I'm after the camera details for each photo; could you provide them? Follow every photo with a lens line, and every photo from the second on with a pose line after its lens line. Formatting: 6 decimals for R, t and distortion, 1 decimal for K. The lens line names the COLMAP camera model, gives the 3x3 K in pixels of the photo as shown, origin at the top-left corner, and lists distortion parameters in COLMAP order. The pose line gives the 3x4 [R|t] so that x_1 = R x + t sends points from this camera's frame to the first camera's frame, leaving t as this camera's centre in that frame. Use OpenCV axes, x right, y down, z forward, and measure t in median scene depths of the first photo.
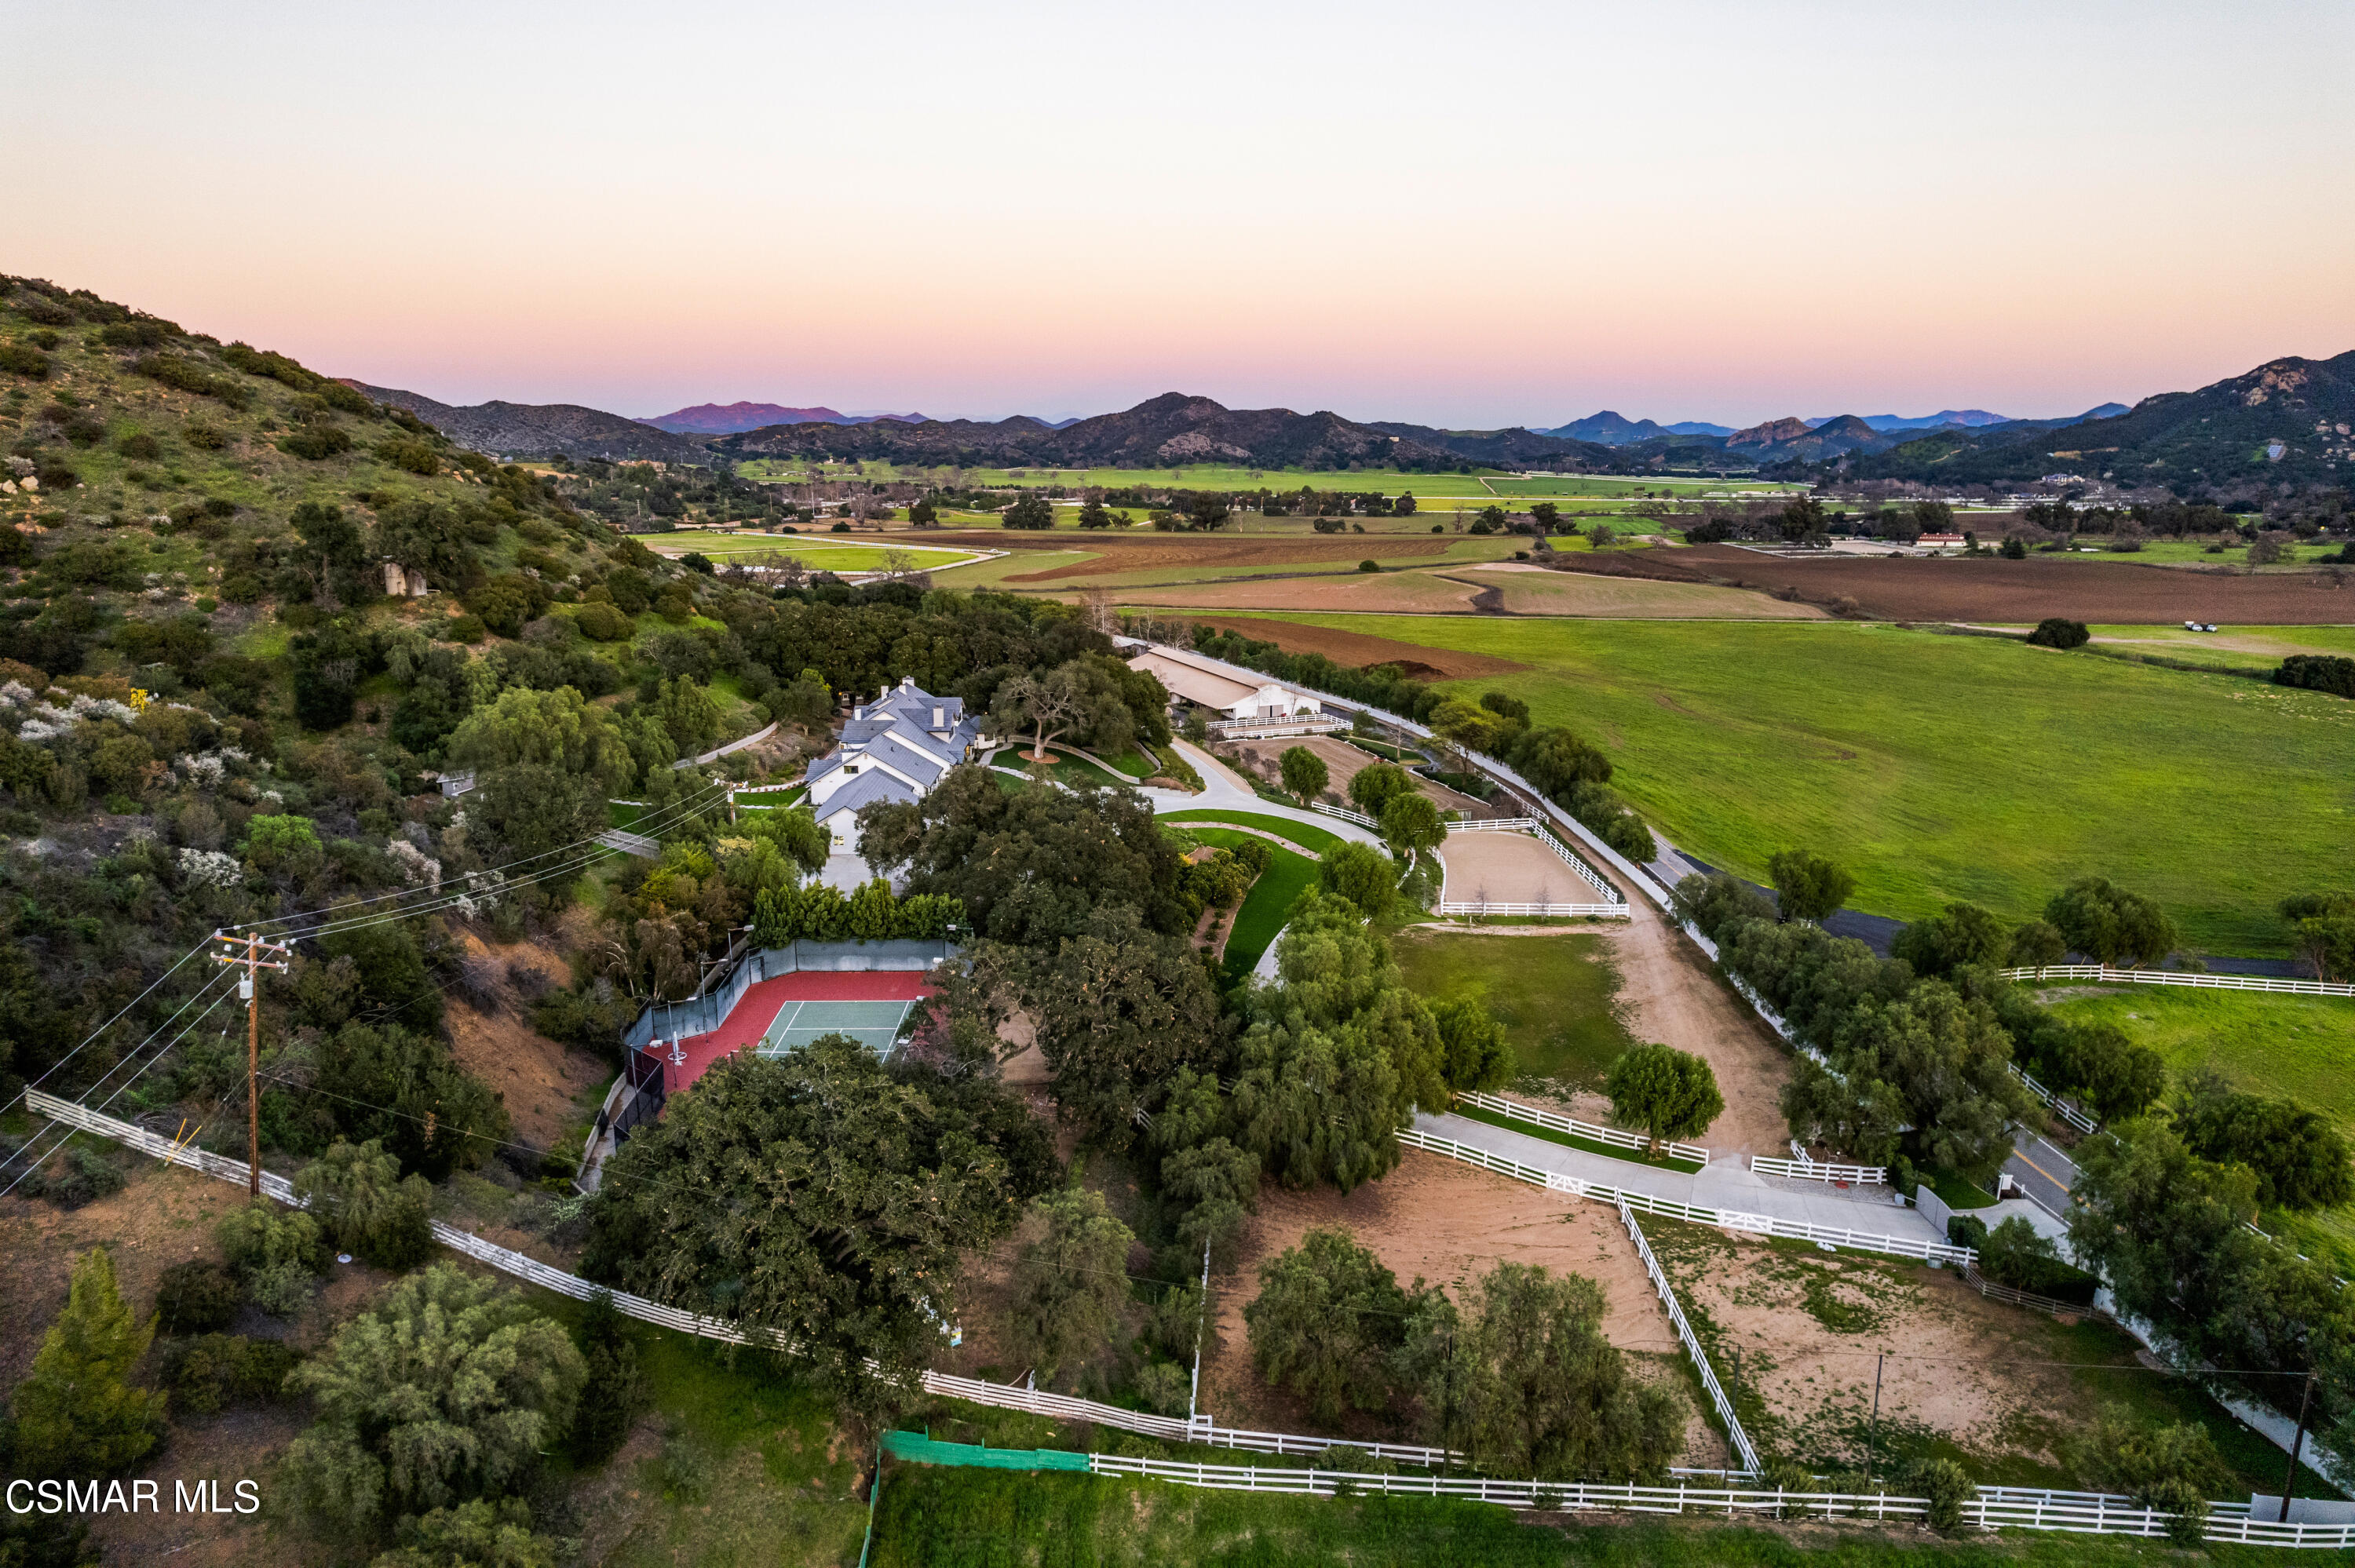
lens RADIAL K [[1499.9, 0, 1185.0], [0, 1499.9, 784.1], [0, 0, 1]] dist [-0.076673, 0.066687]
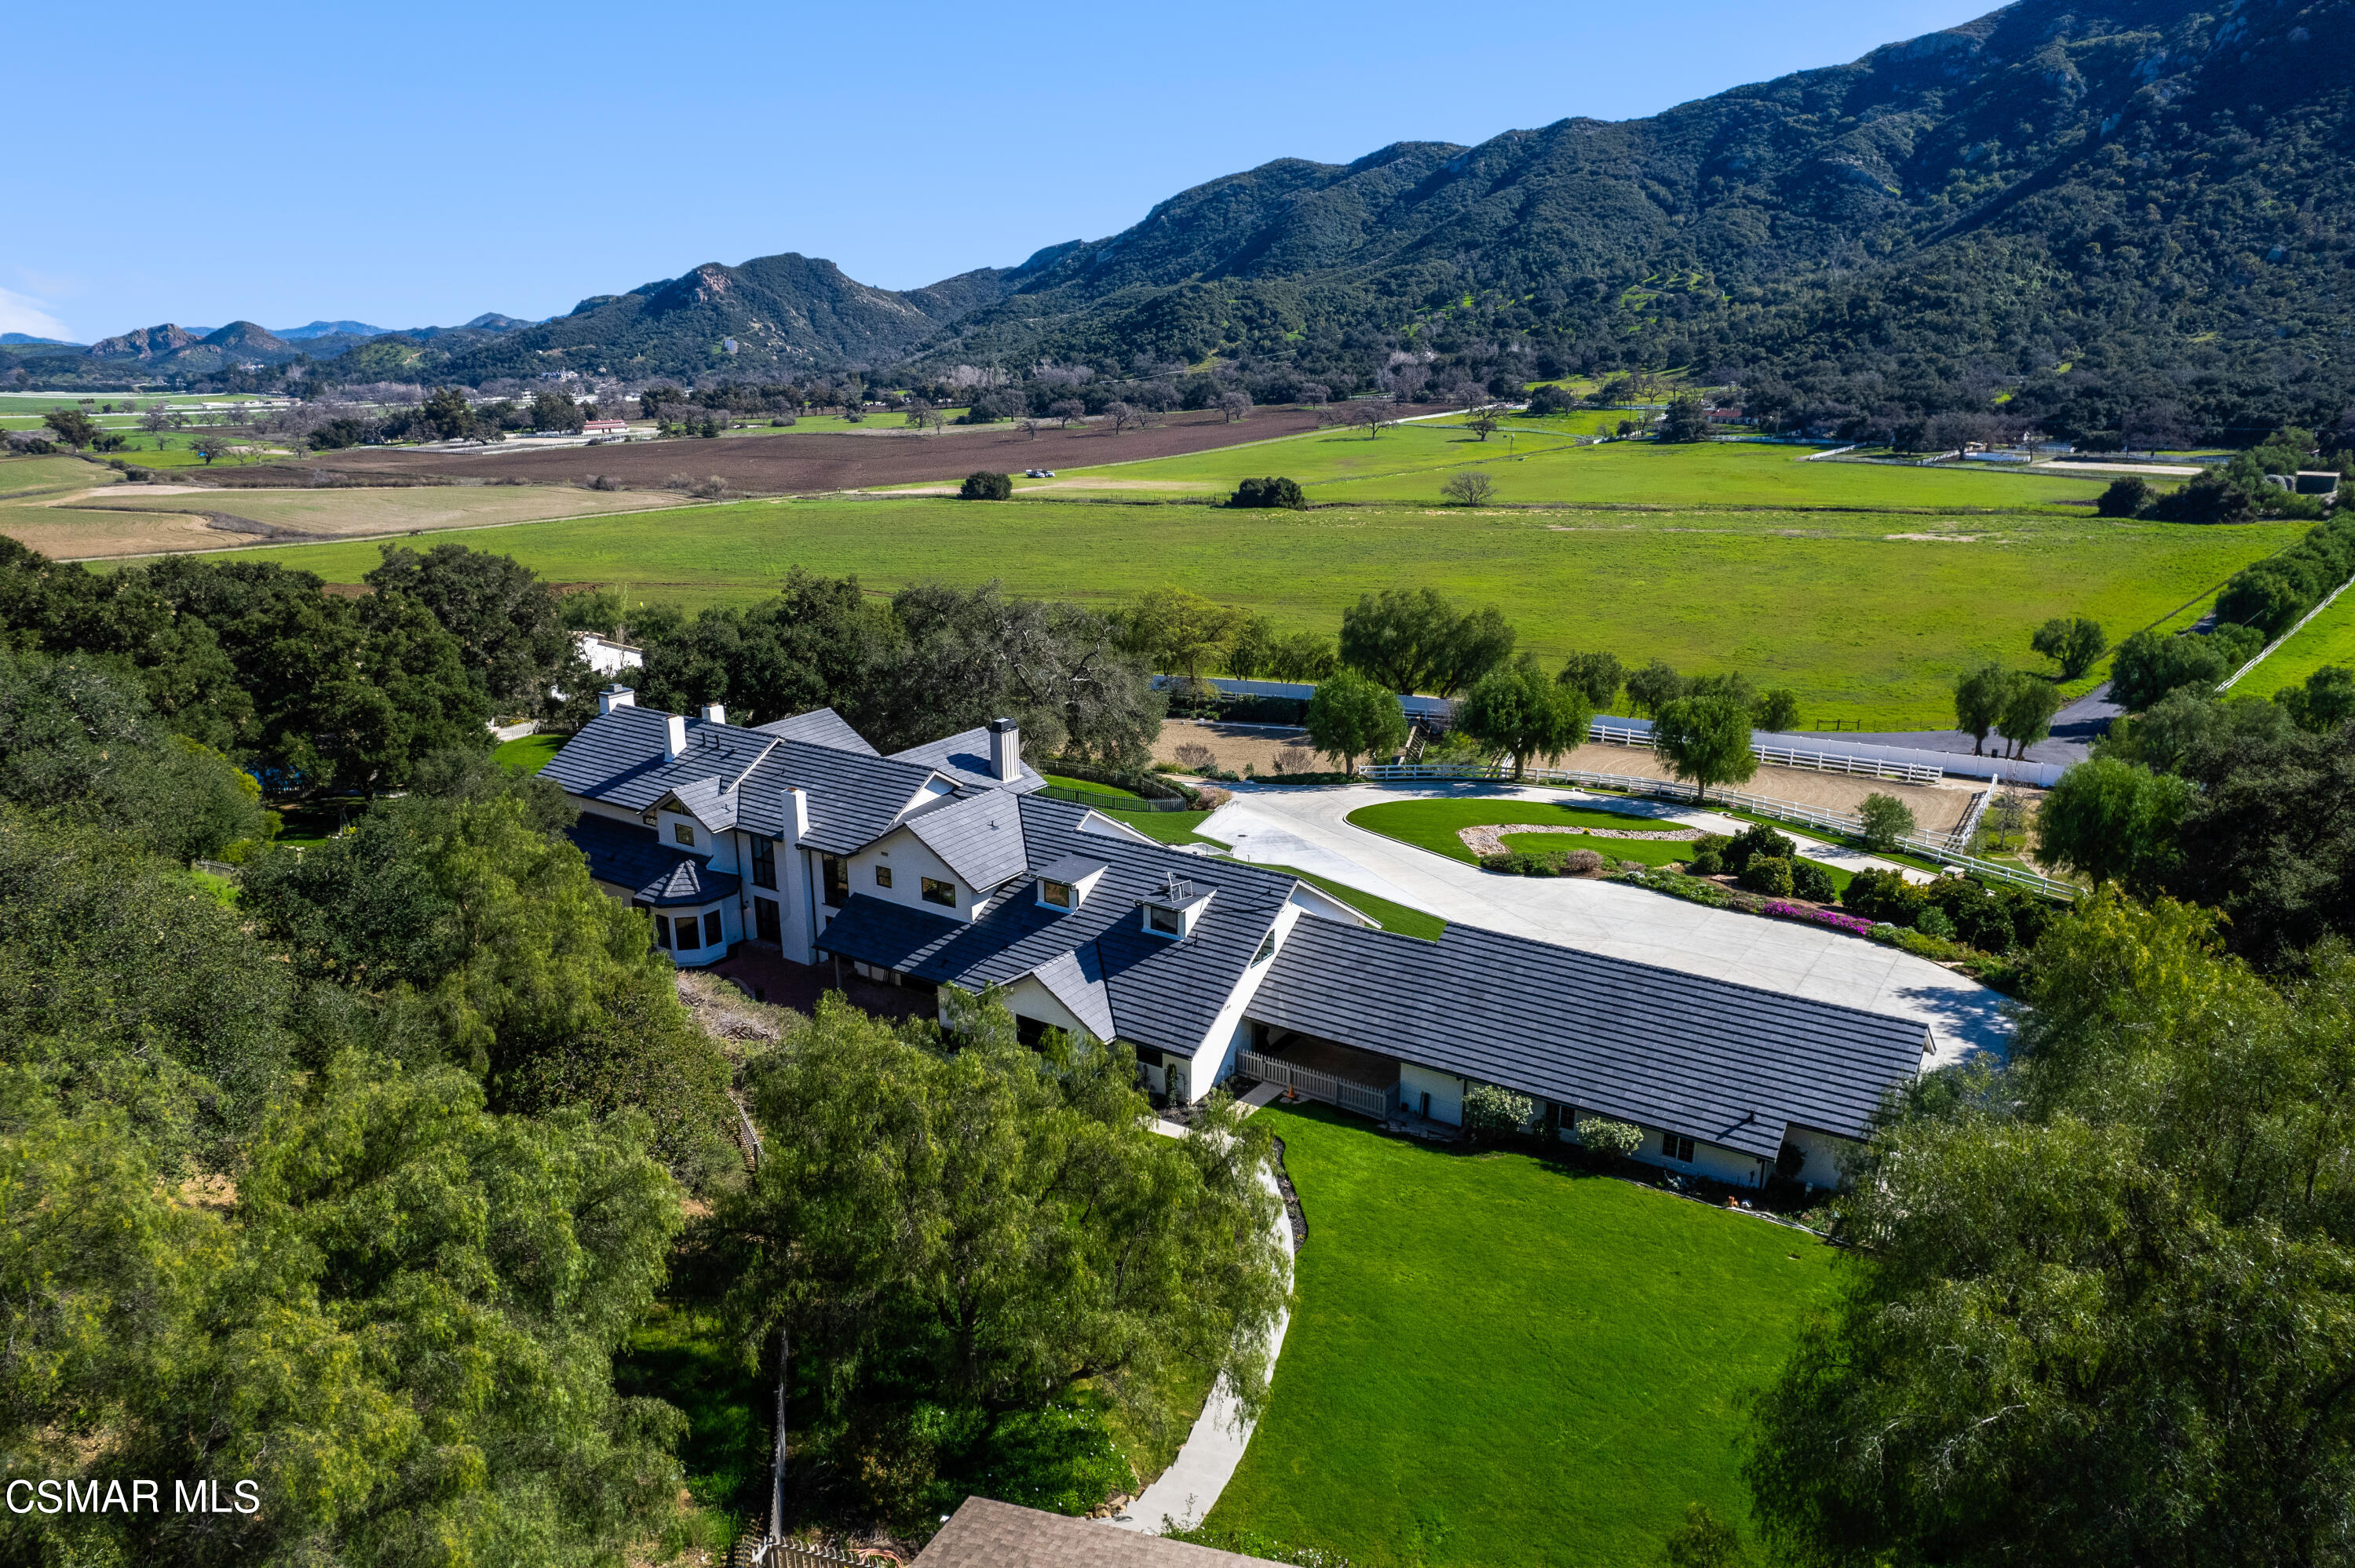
lens RADIAL K [[1499.9, 0, 1185.0], [0, 1499.9, 784.1], [0, 0, 1]] dist [-0.076673, 0.066687]
pose [[0.554310, -0.231441, 0.799485, -0.046753], [0.186157, 0.970701, 0.151937, -0.009201], [-0.811225, 0.064609, 0.581154, 0.082116]]
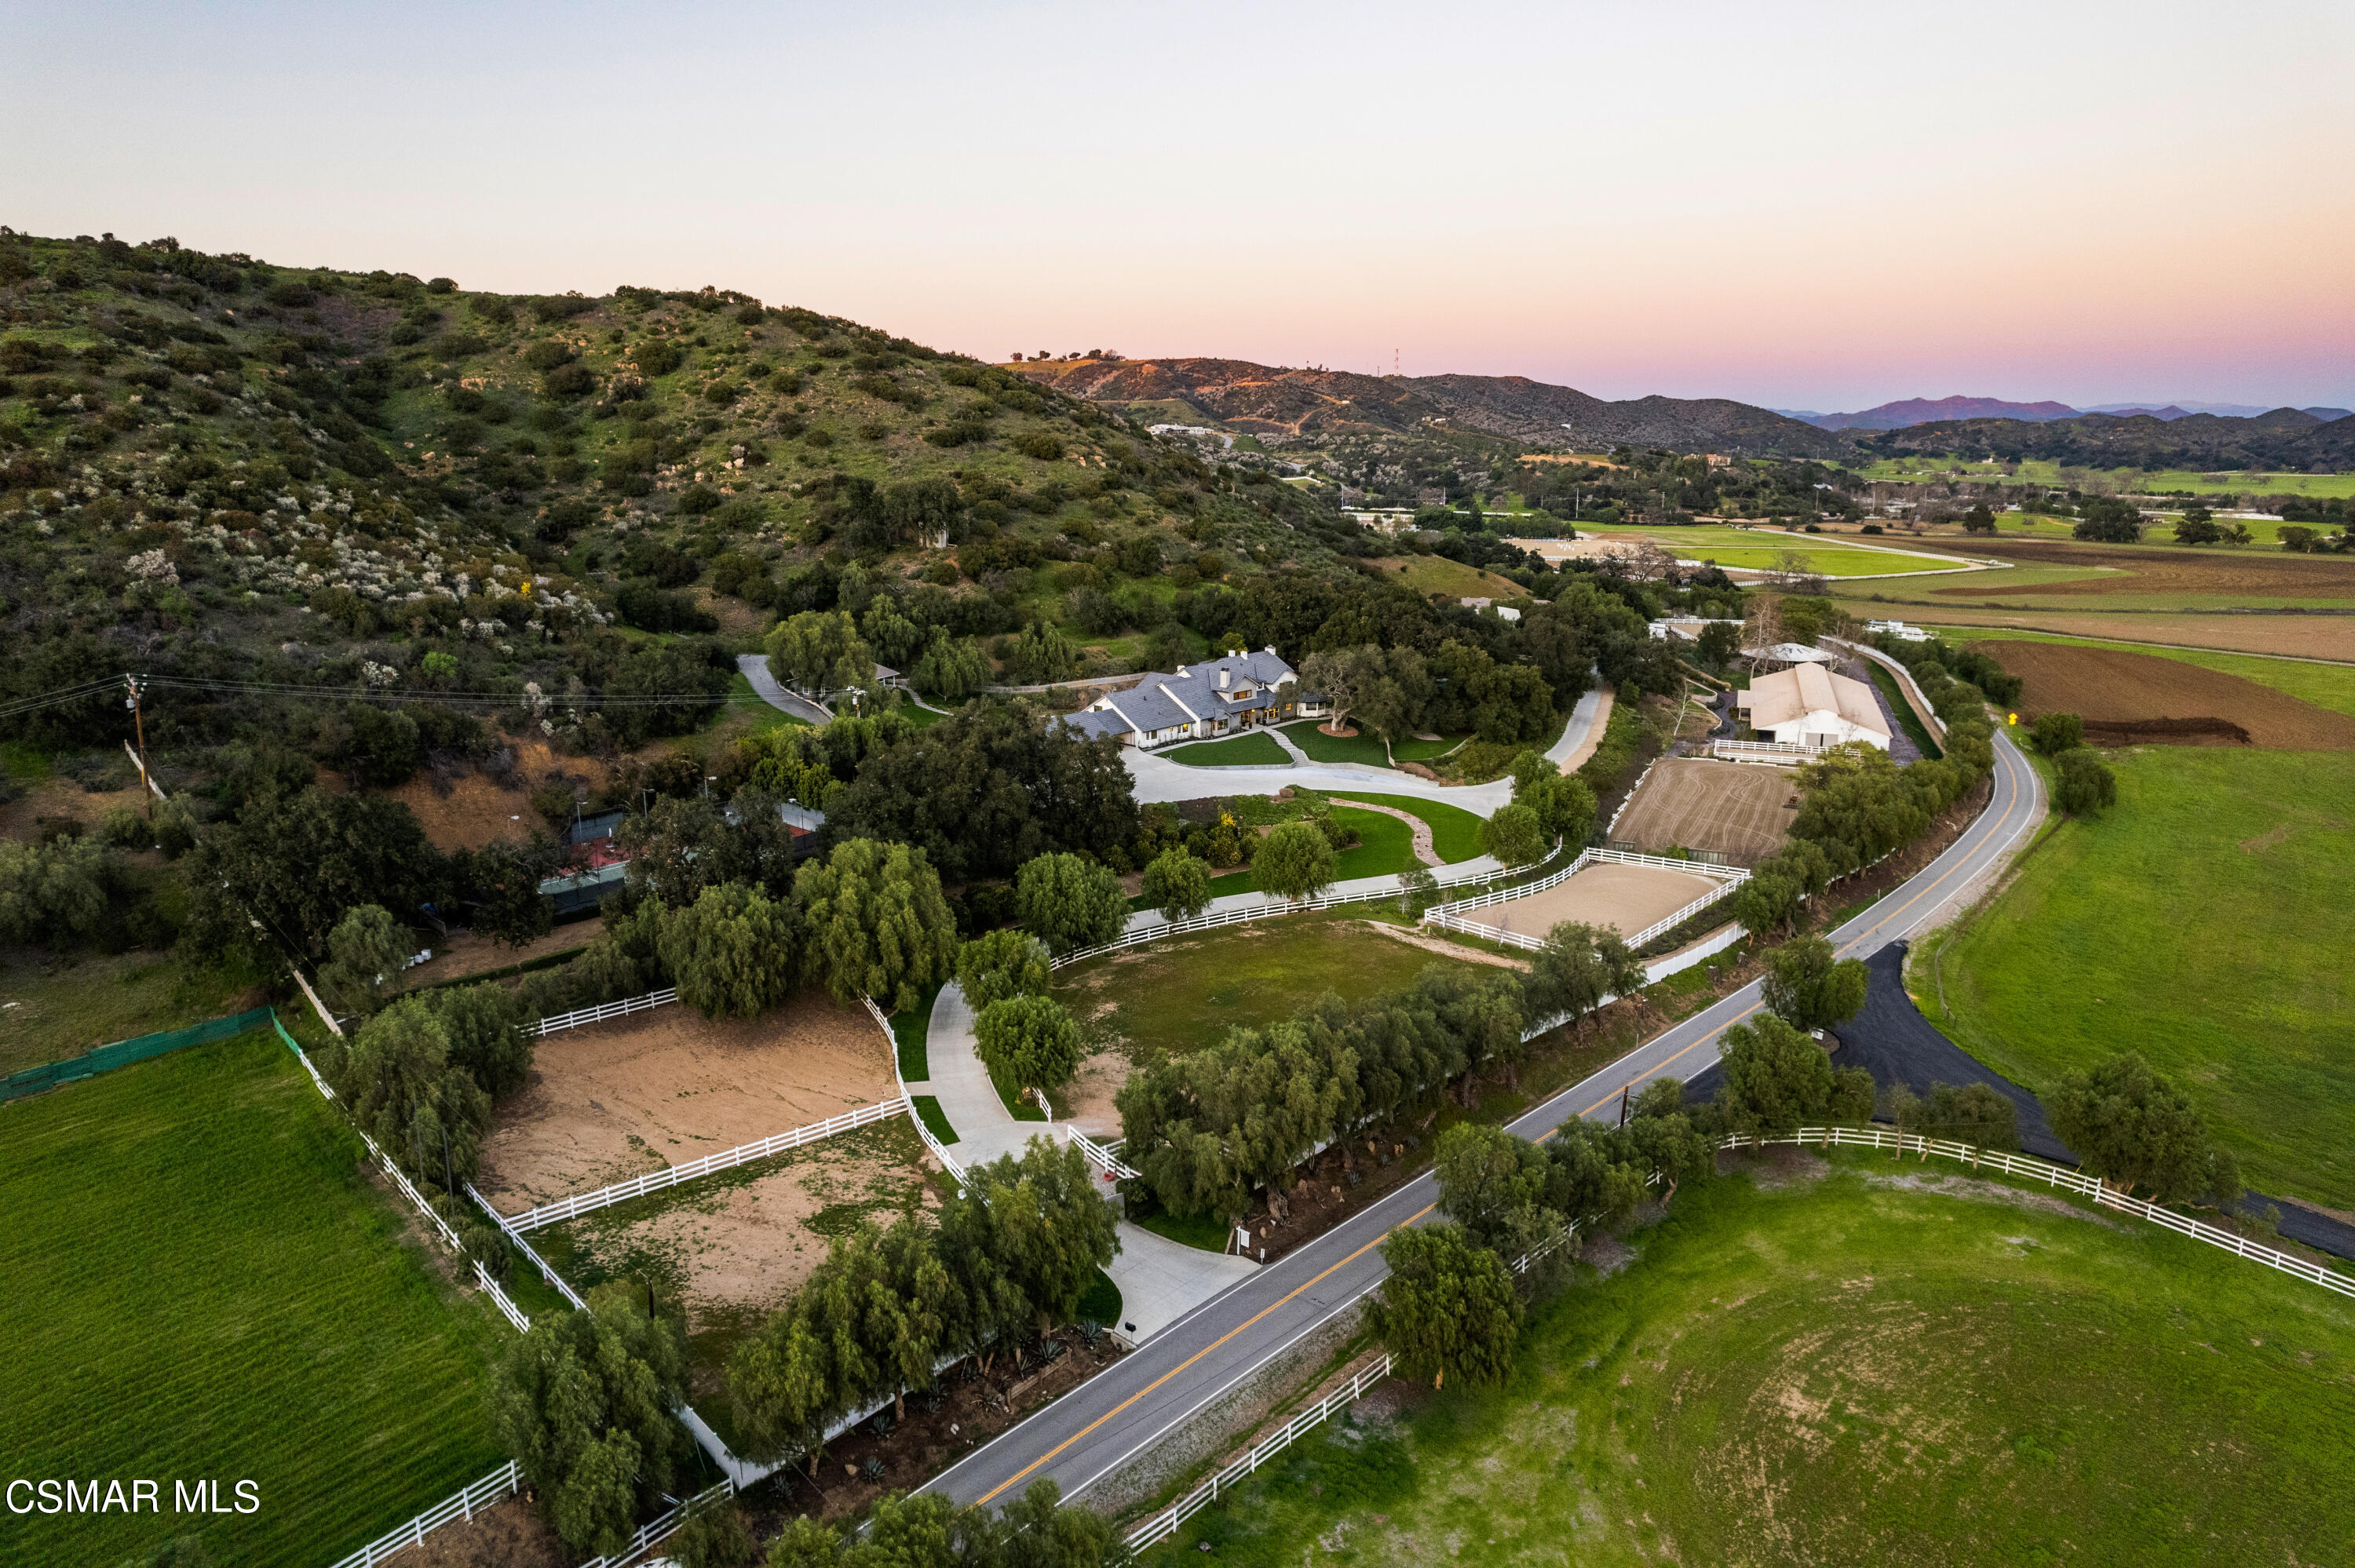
lens RADIAL K [[1499.9, 0, 1185.0], [0, 1499.9, 784.1], [0, 0, 1]] dist [-0.076673, 0.066687]
pose [[0.725569, 0.151656, -0.671231, 0.063293], [-0.149394, 0.986865, 0.061482, -0.003319], [0.671738, 0.055668, 0.738694, 0.015939]]
